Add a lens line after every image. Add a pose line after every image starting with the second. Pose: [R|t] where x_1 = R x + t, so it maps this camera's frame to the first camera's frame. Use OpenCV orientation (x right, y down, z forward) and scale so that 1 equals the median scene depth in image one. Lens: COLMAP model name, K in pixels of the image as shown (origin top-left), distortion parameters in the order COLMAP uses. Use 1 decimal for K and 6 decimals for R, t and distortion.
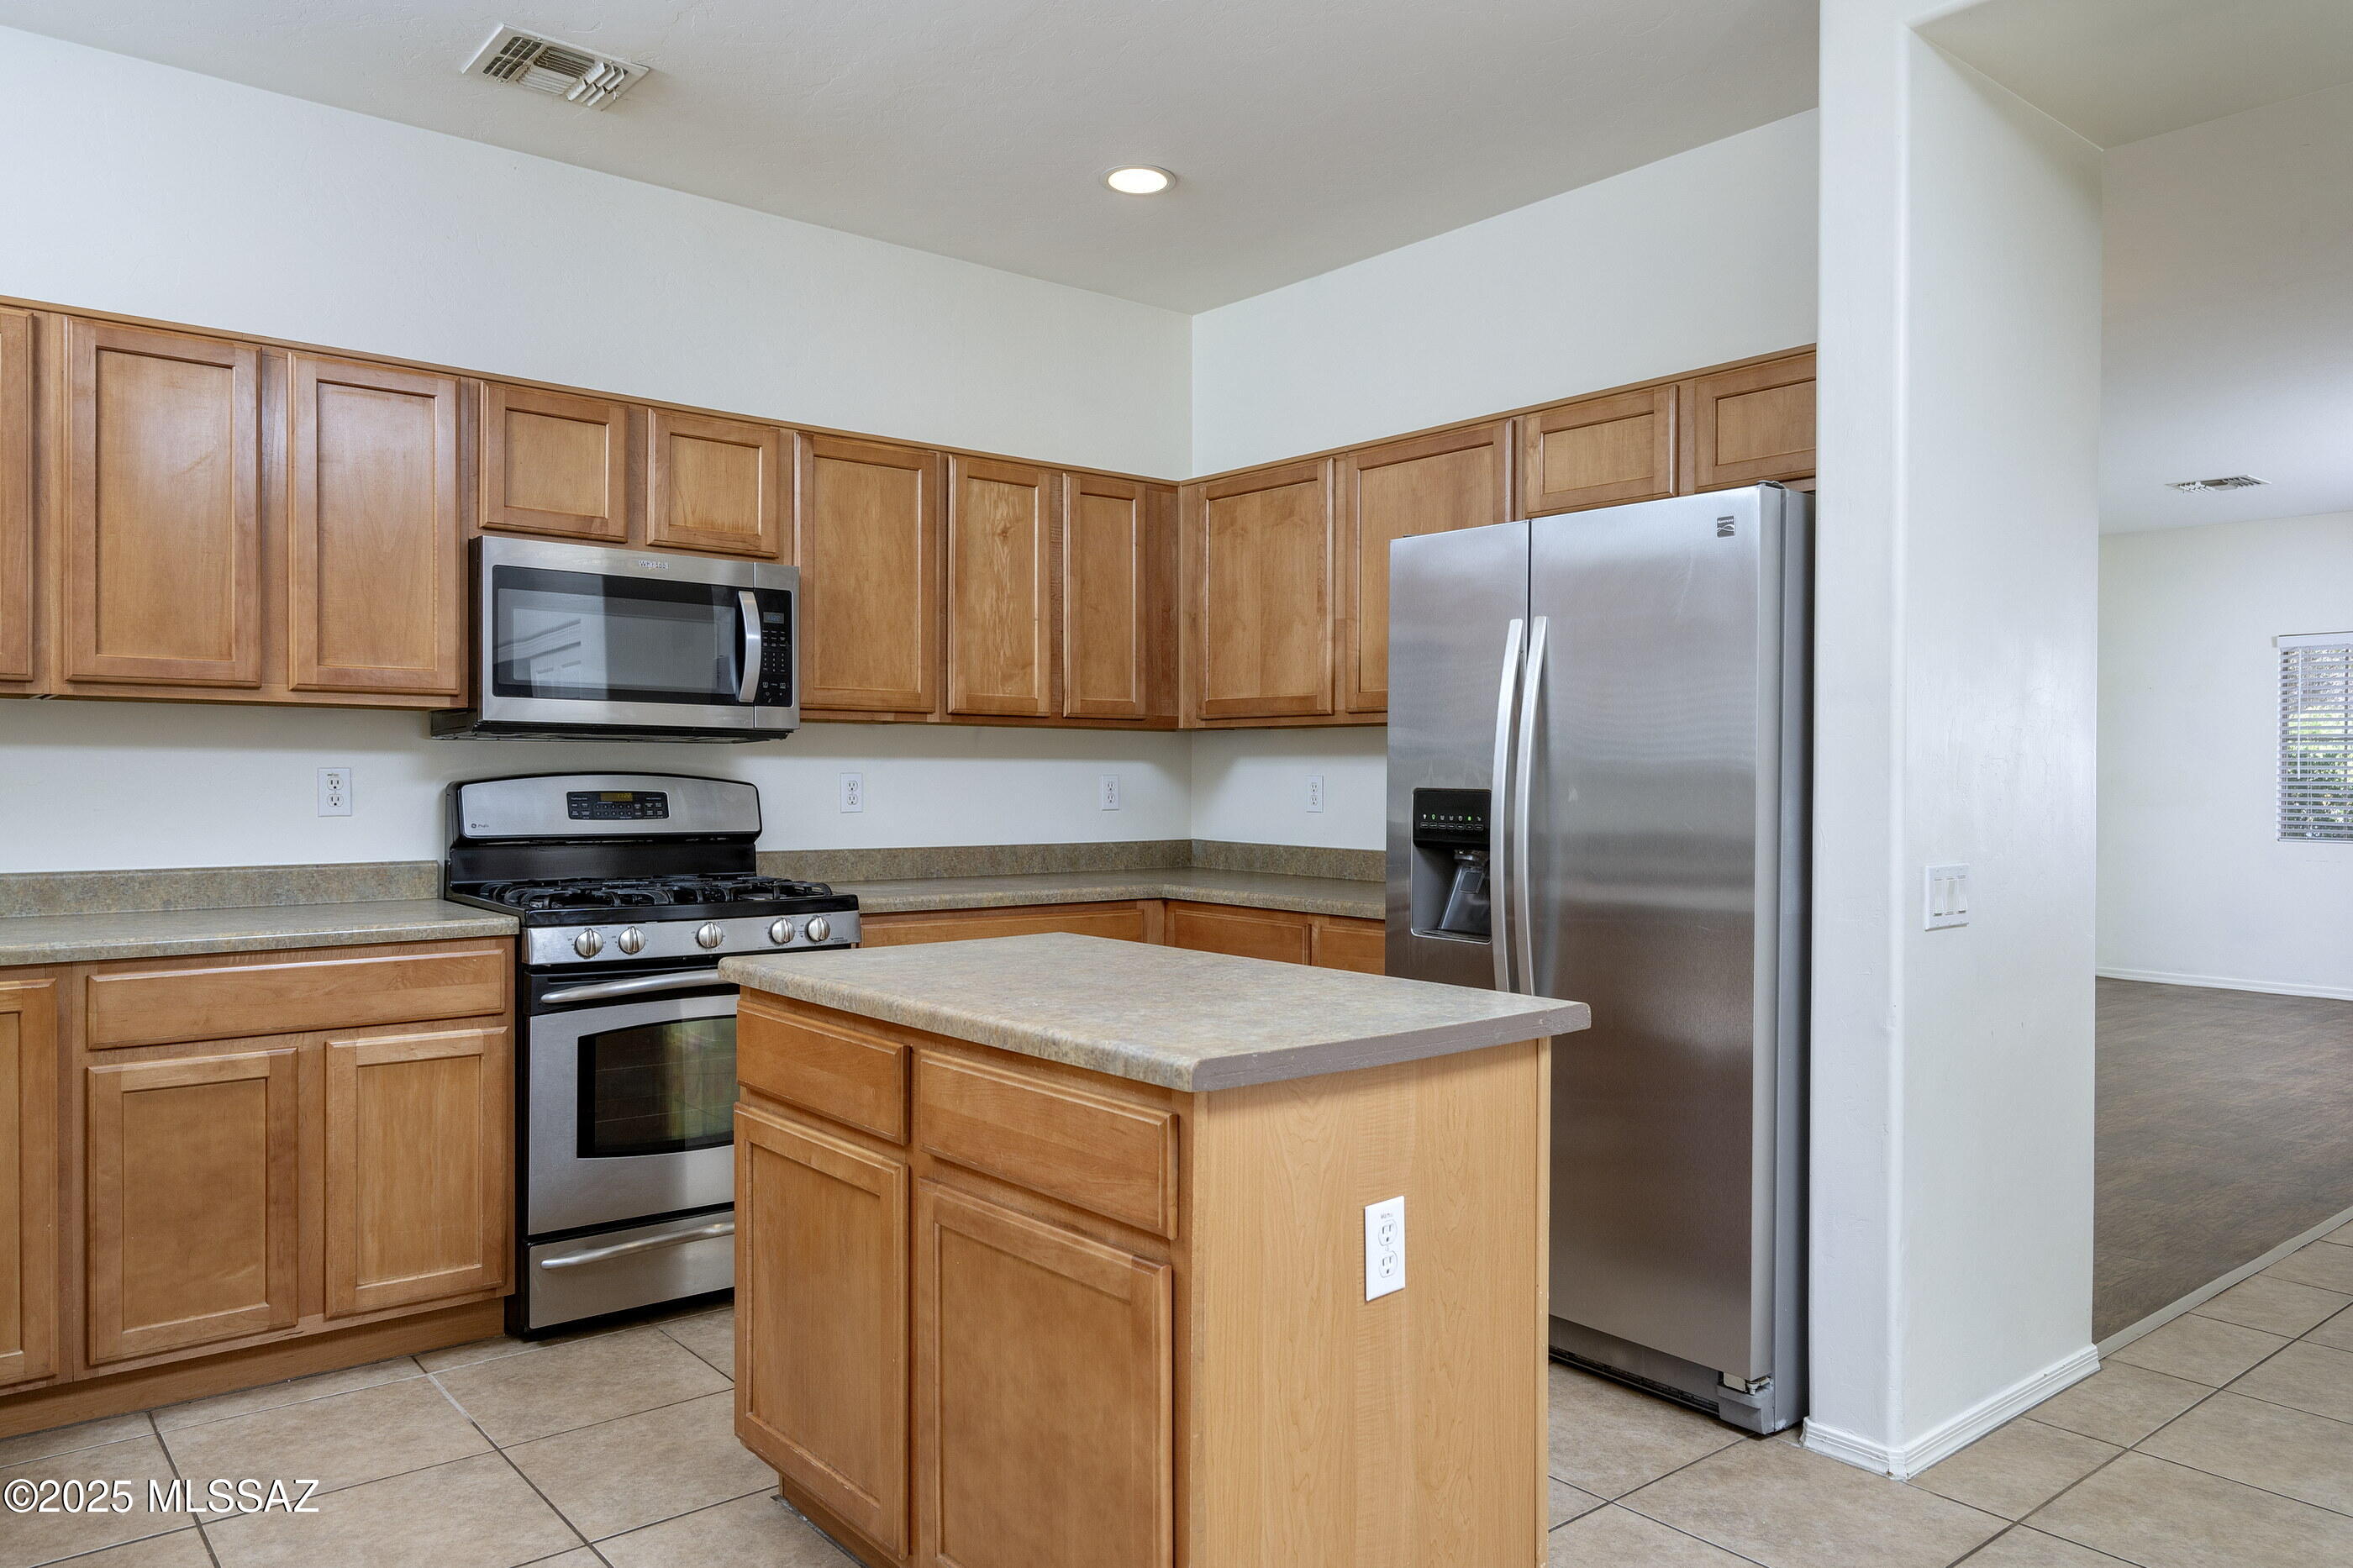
lens RADIAL K [[1600.2, 0, 1178.2], [0, 1600.2, 783.3], [0, 0, 1]] dist [0.005342, 0.001482]
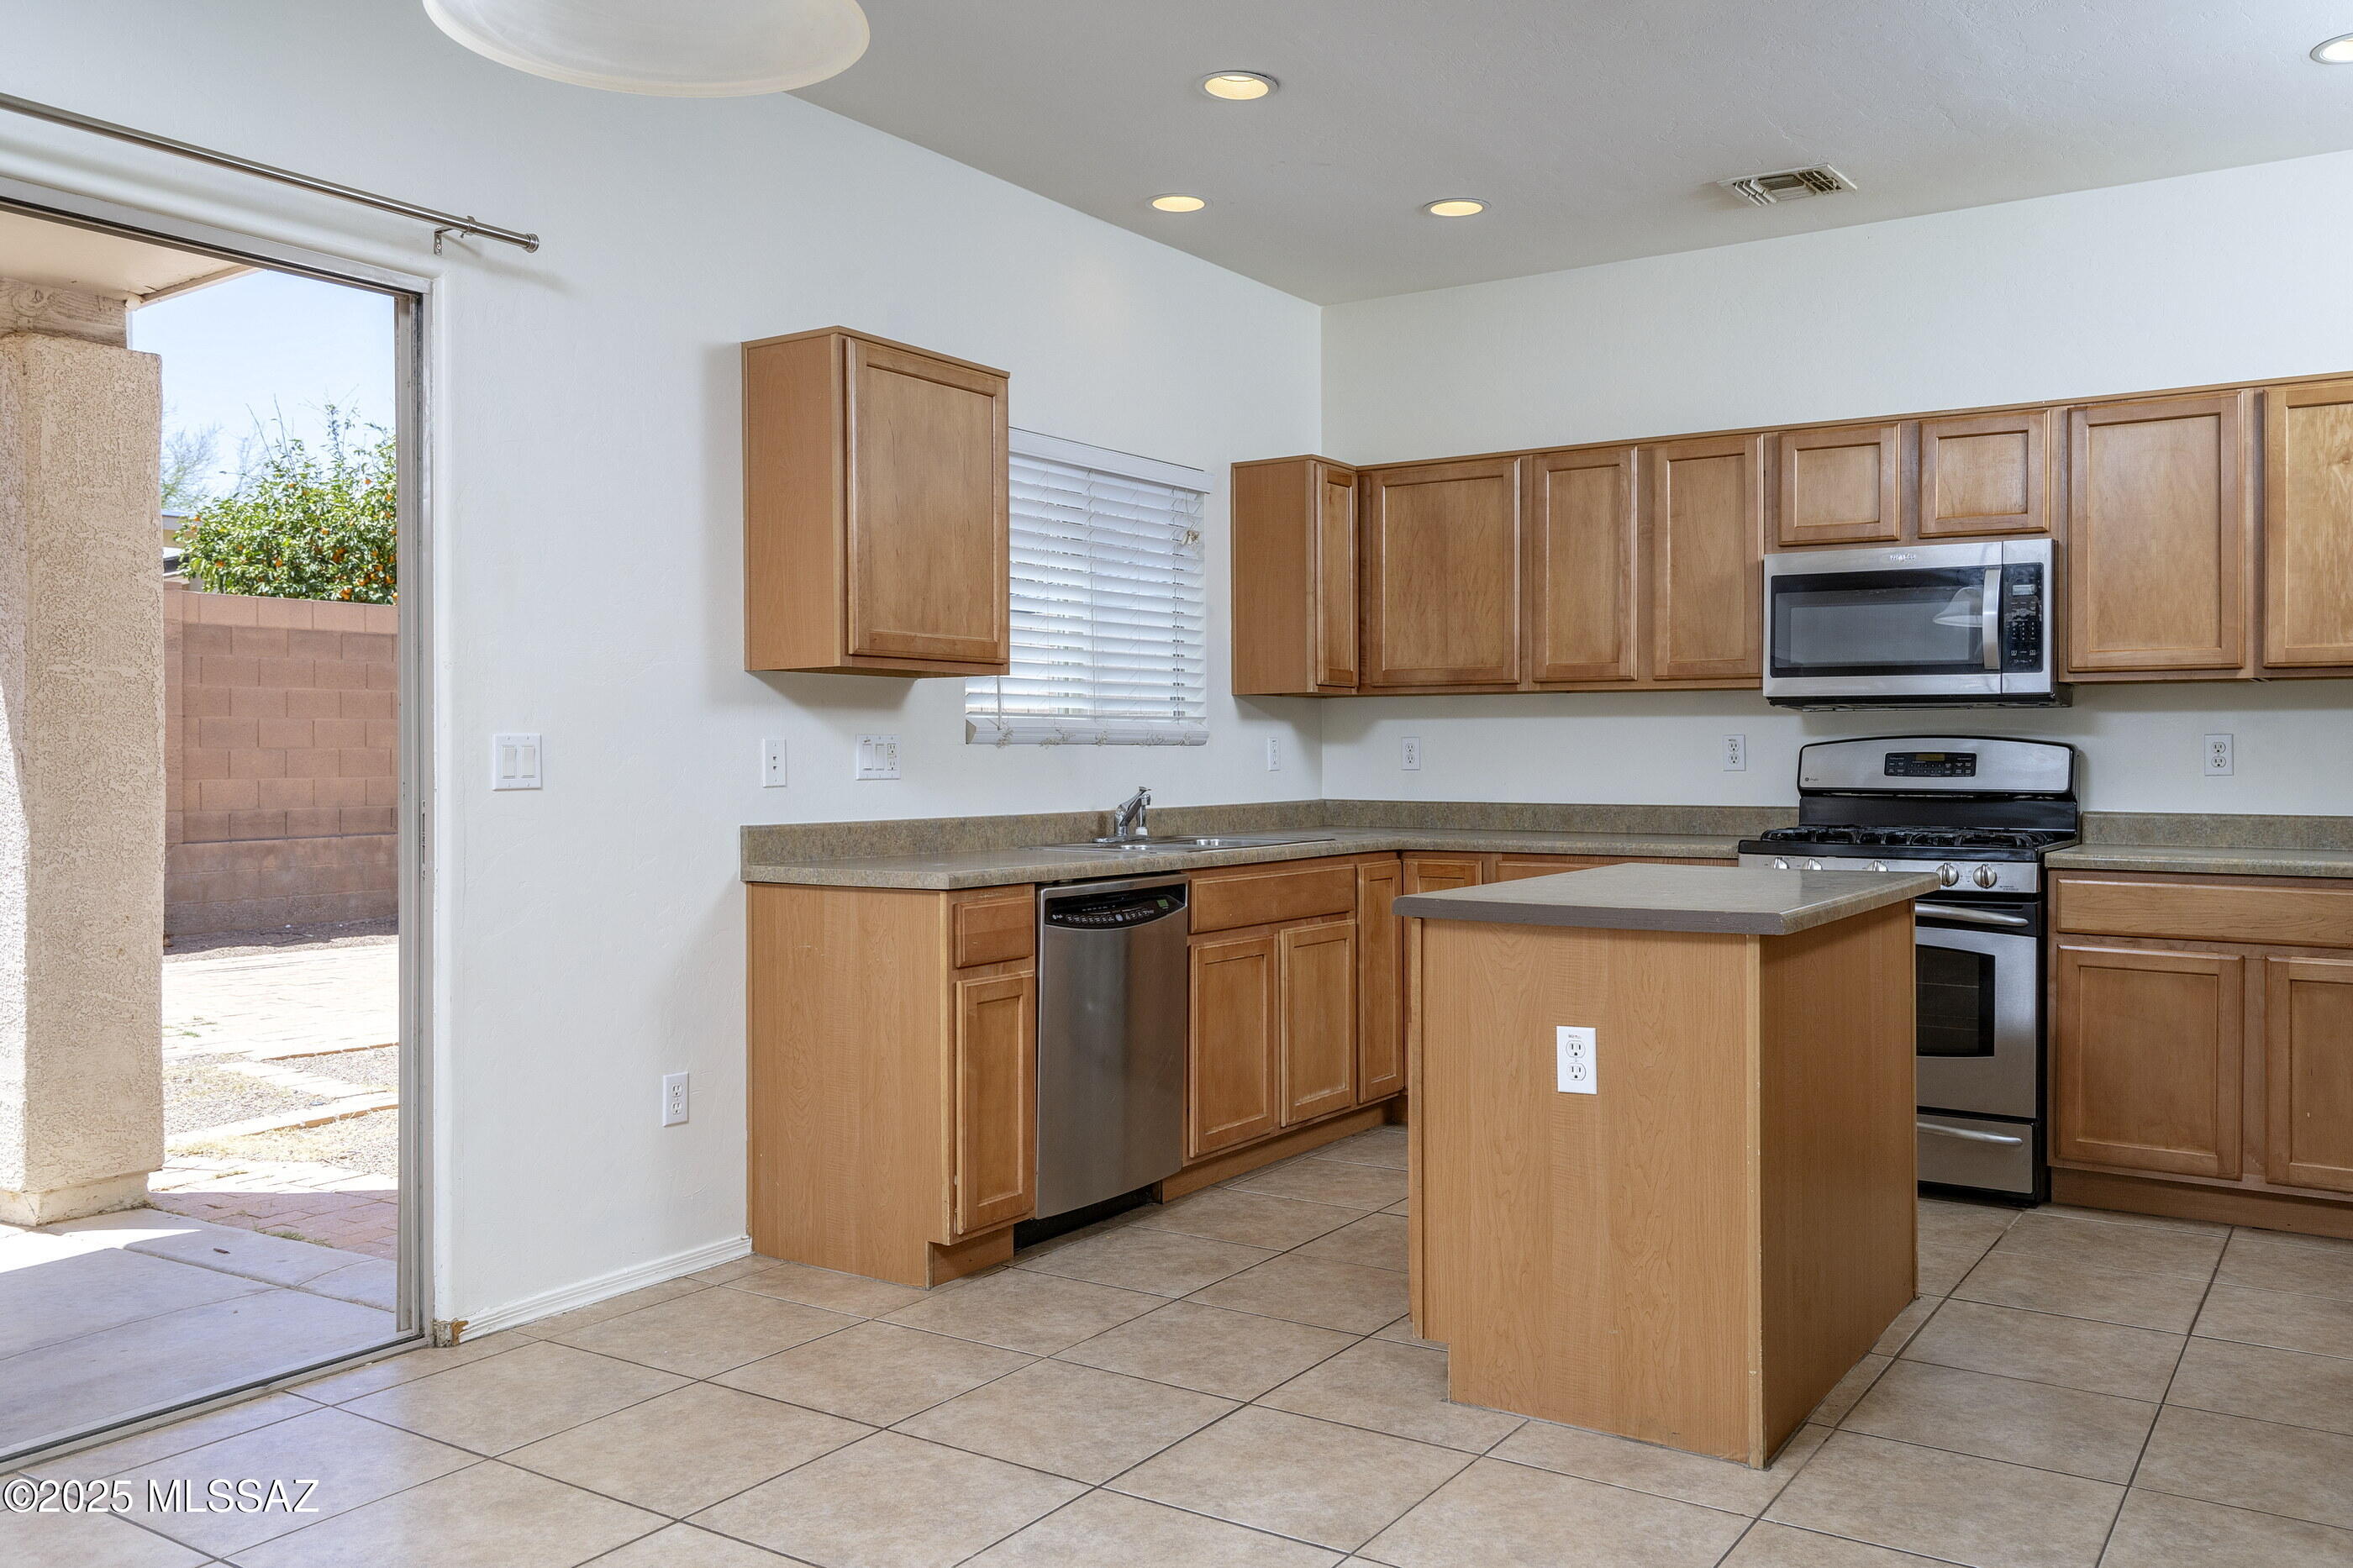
lens RADIAL K [[1866.7, 0, 1174.7], [0, 1866.7, 769.8], [0, 0, 1]] dist [0.003067, 0.055659]
pose [[0.294233, 0.003628, -0.955727, 0.803057], [-0.002652, 0.999992, 0.002980, 0.015473], [0.955730, 0.001658, 0.294240, 0.089852]]
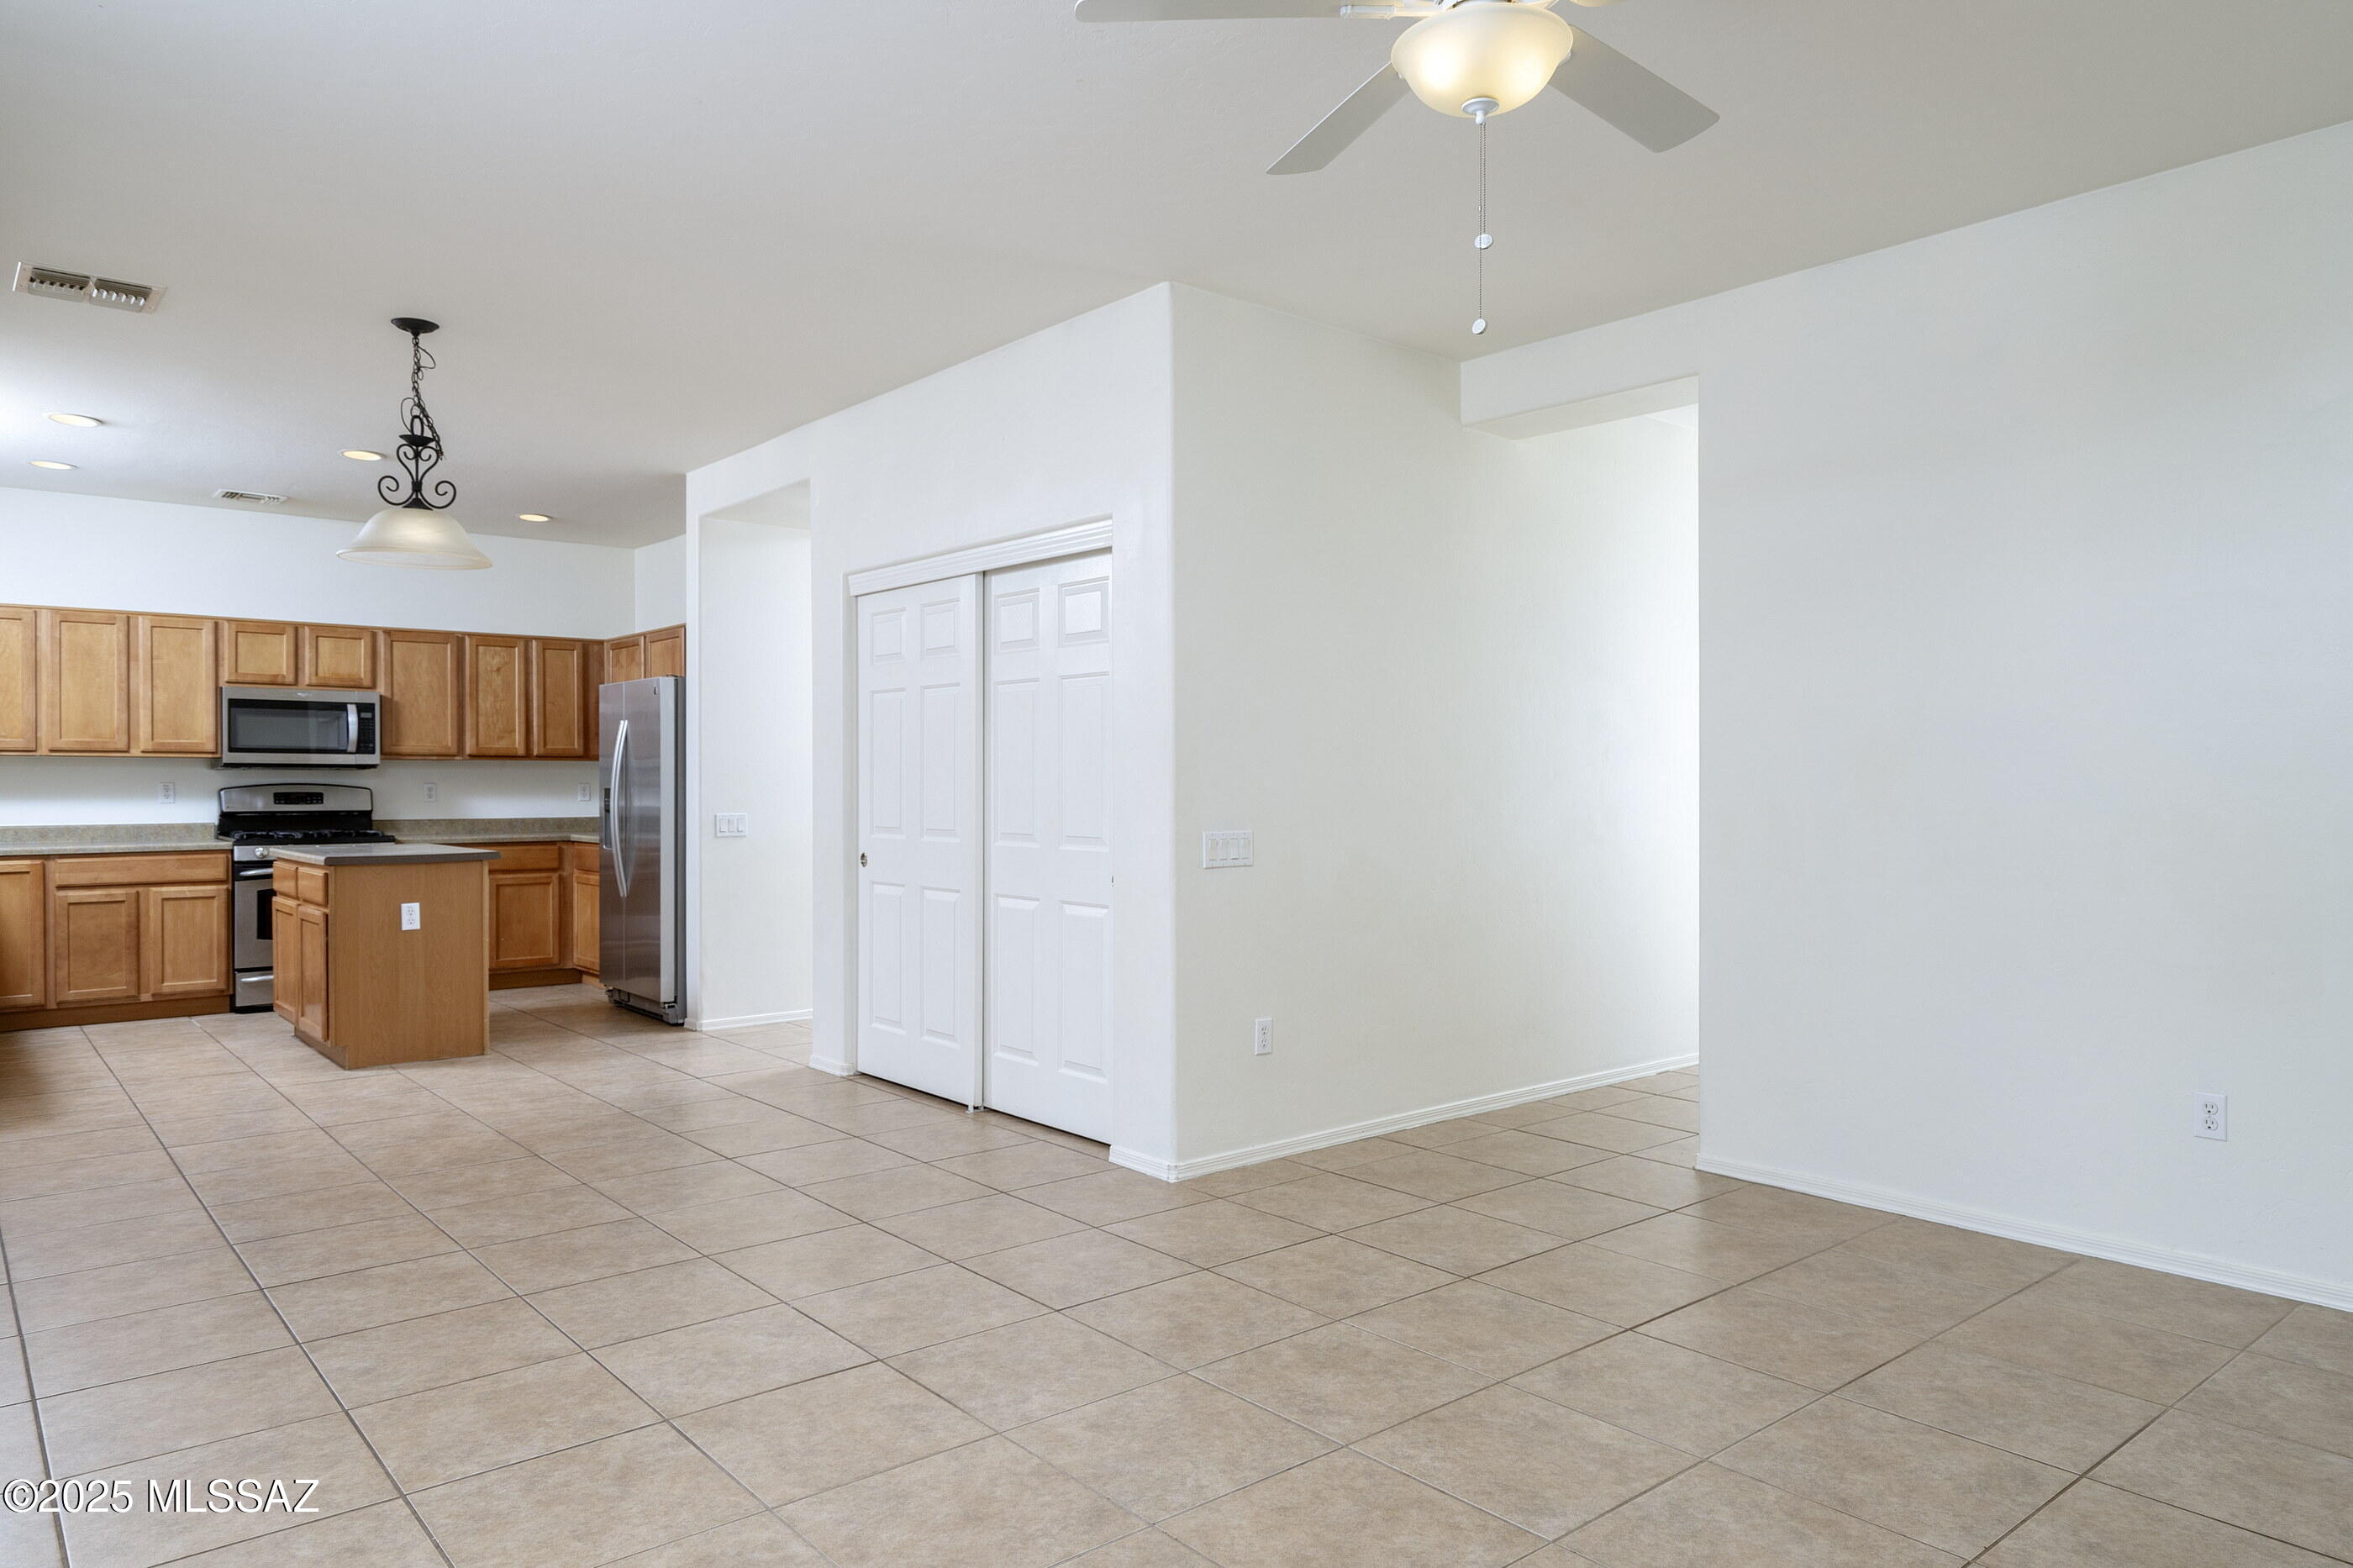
lens RADIAL K [[1512.4, 0, 1175.1], [0, 1512.4, 786.7], [0, 0, 1]] dist [-0.003119, -0.000834]
pose [[0.999949, -0.007075, 0.007260, 0.904638], [0.007094, 0.999972, -0.002568, 0.011905], [-0.007242, 0.002619, 0.999970, -1.184114]]
